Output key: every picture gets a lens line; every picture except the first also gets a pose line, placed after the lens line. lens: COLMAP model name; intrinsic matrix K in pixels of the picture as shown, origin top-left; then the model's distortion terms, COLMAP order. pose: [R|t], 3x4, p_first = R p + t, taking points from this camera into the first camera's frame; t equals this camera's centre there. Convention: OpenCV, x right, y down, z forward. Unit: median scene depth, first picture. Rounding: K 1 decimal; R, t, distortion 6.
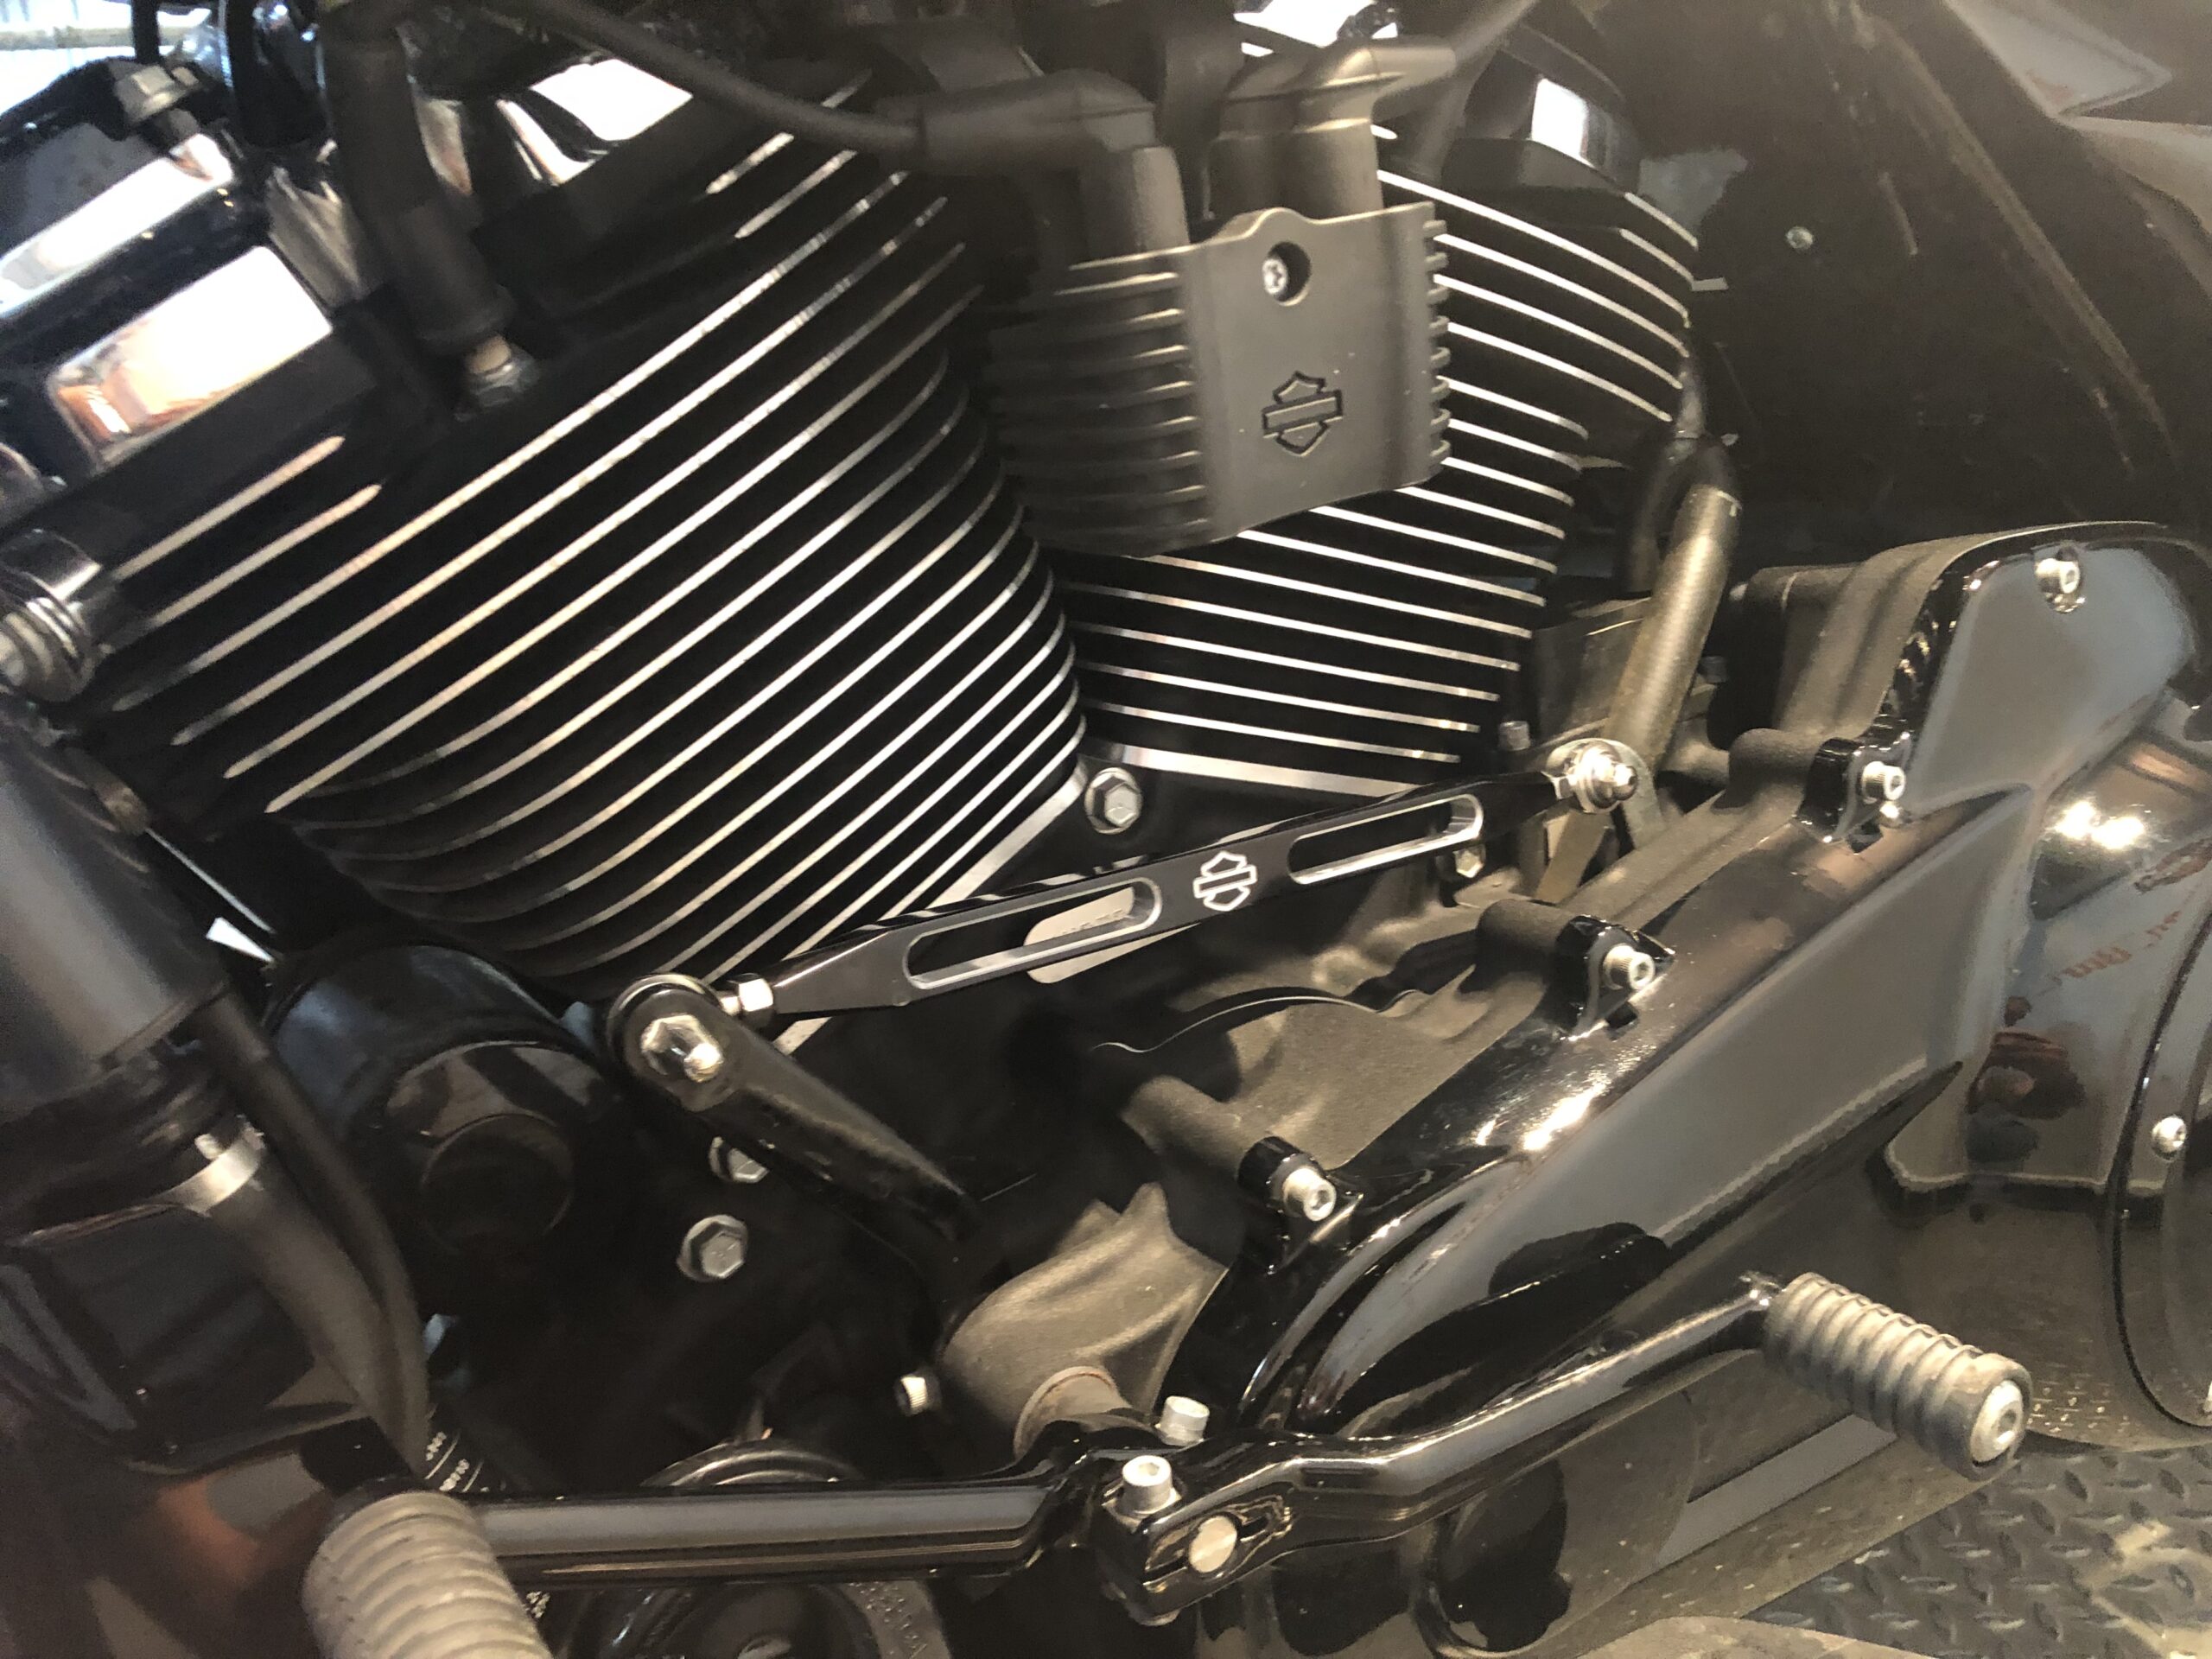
lens RADIAL K [[1749.4, 0, 1095.1], [0, 1749.4, 828.8], [0, 0, 1]] dist [-0.028472, 0.005069]
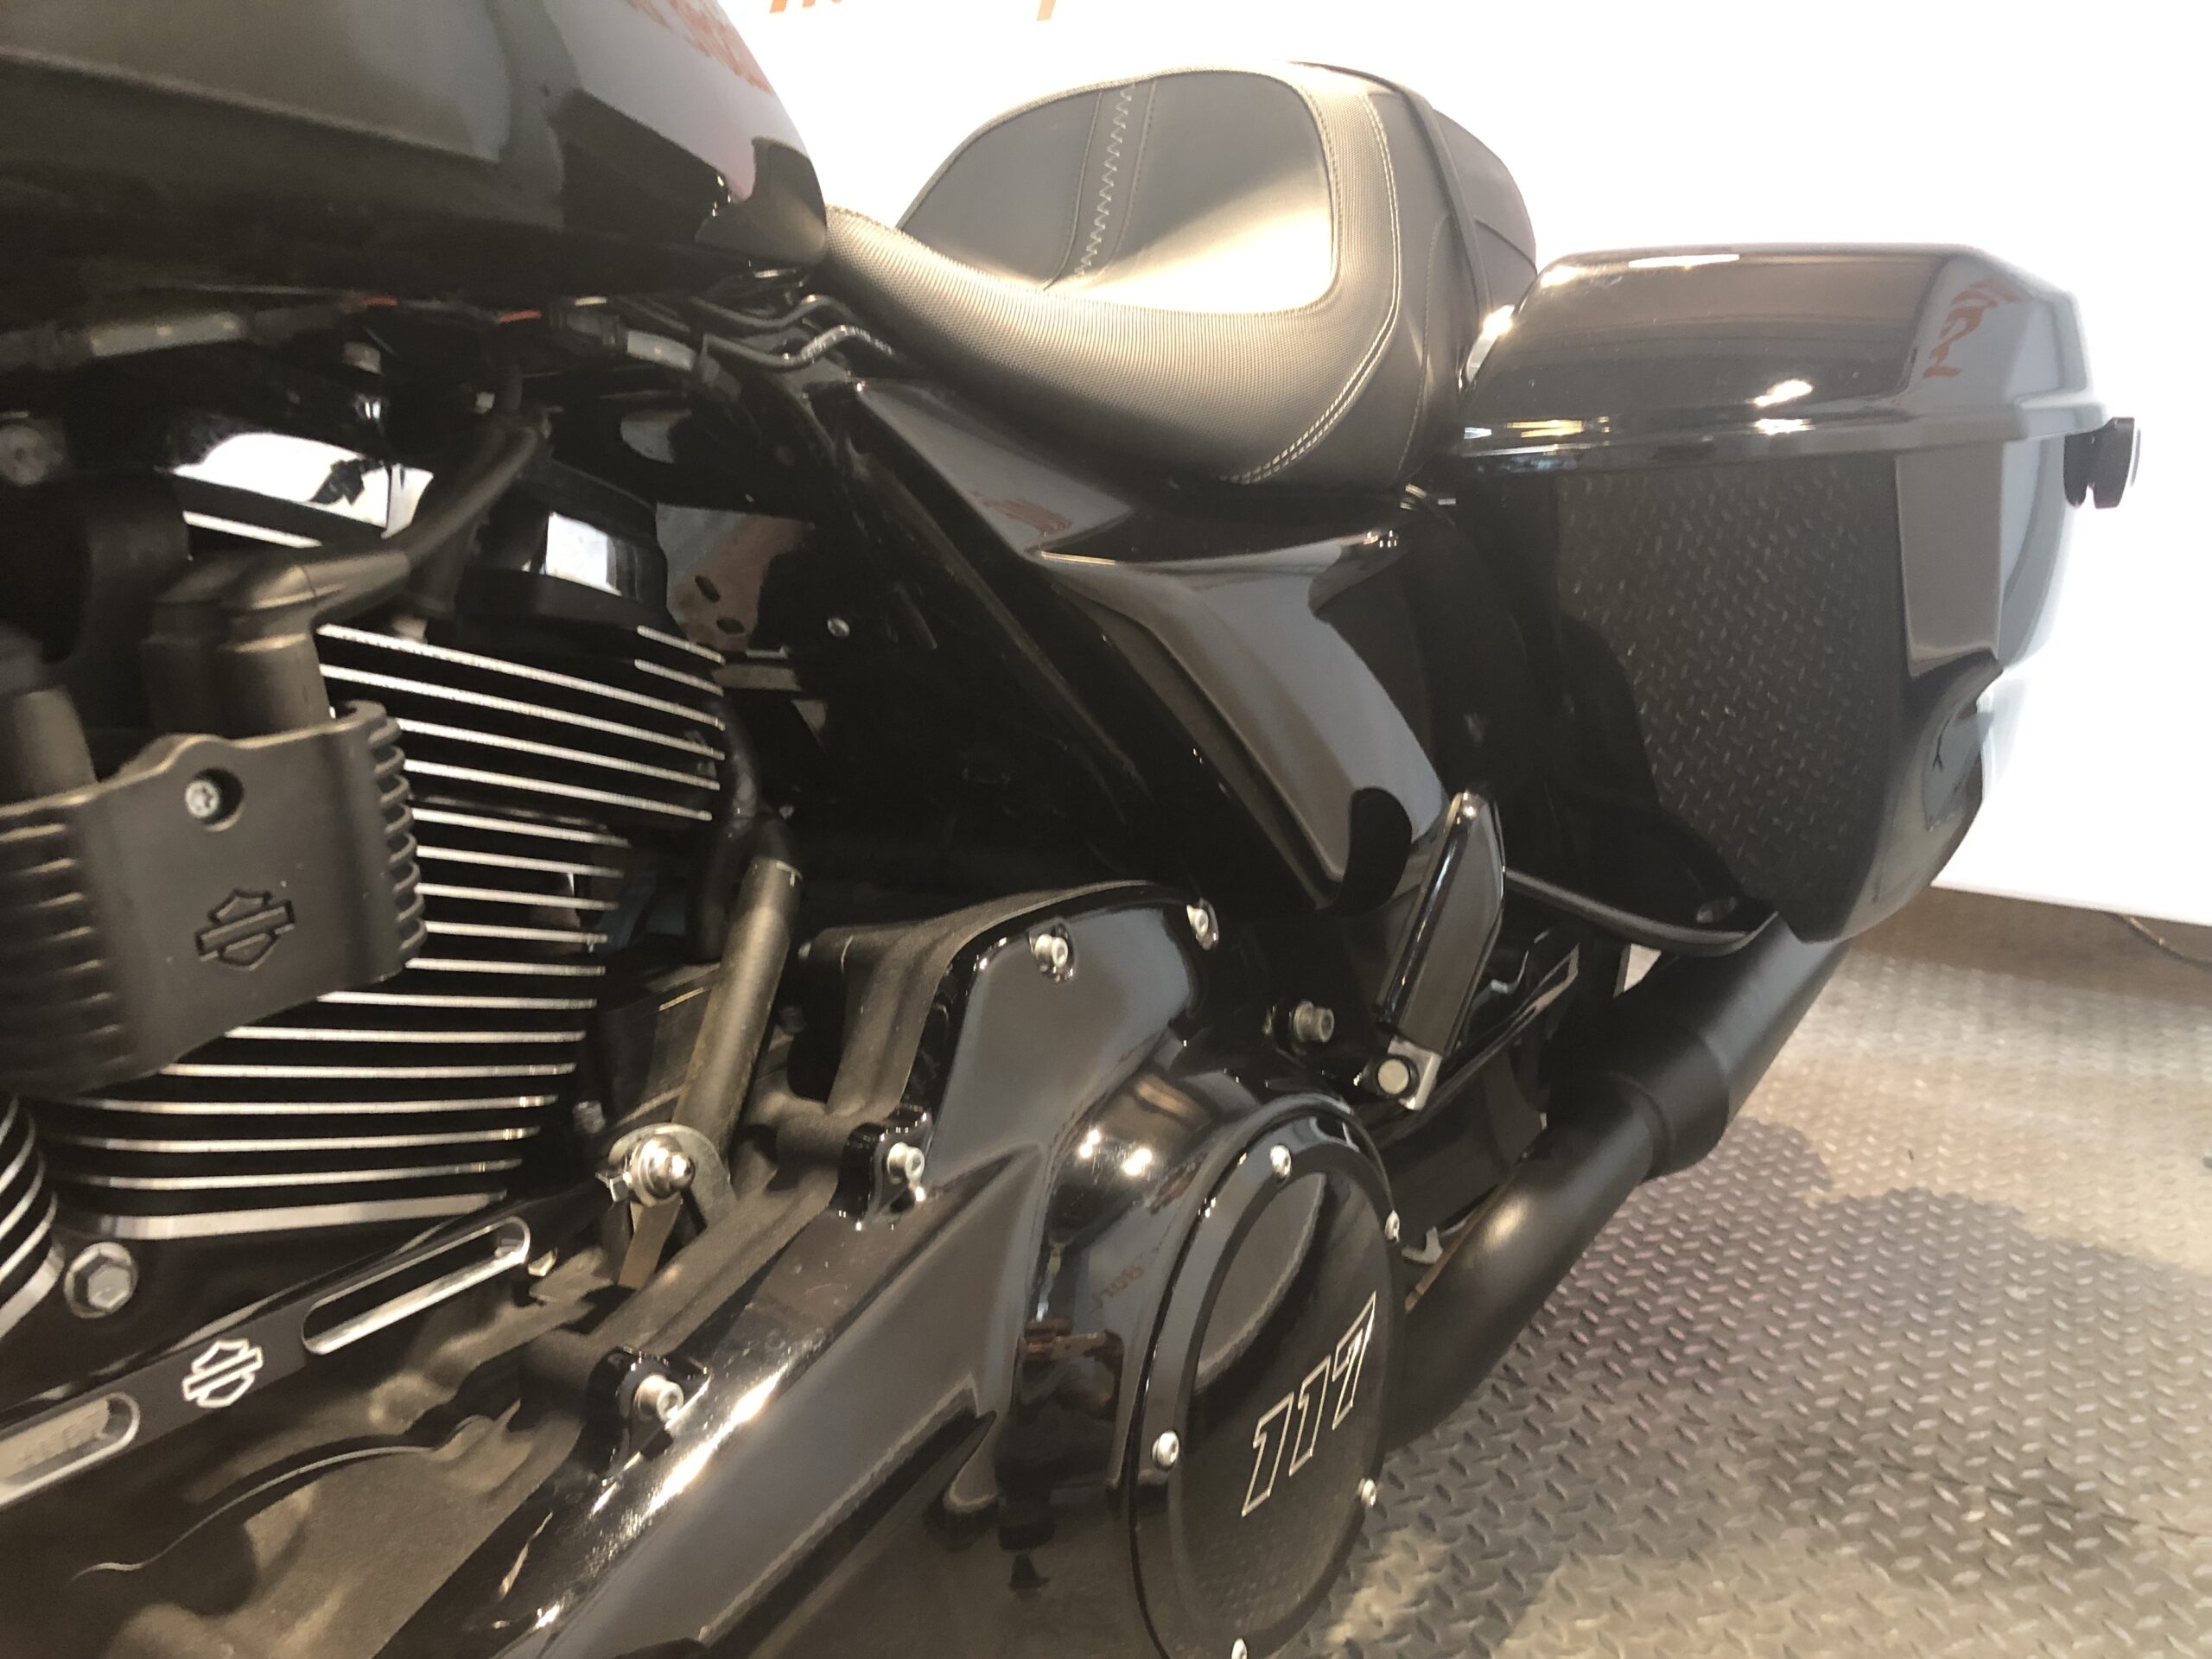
lens RADIAL K [[1749.4, 0, 1105.0], [0, 1749.4, 827.9], [0, 0, 1]] dist [-0.028472, 0.005069]
pose [[0.905288, -0.034645, 0.423383, 0.107028], [0.081752, 0.992247, -0.093609, -0.121084], [-0.416857, 0.119356, 0.901102, -0.065825]]
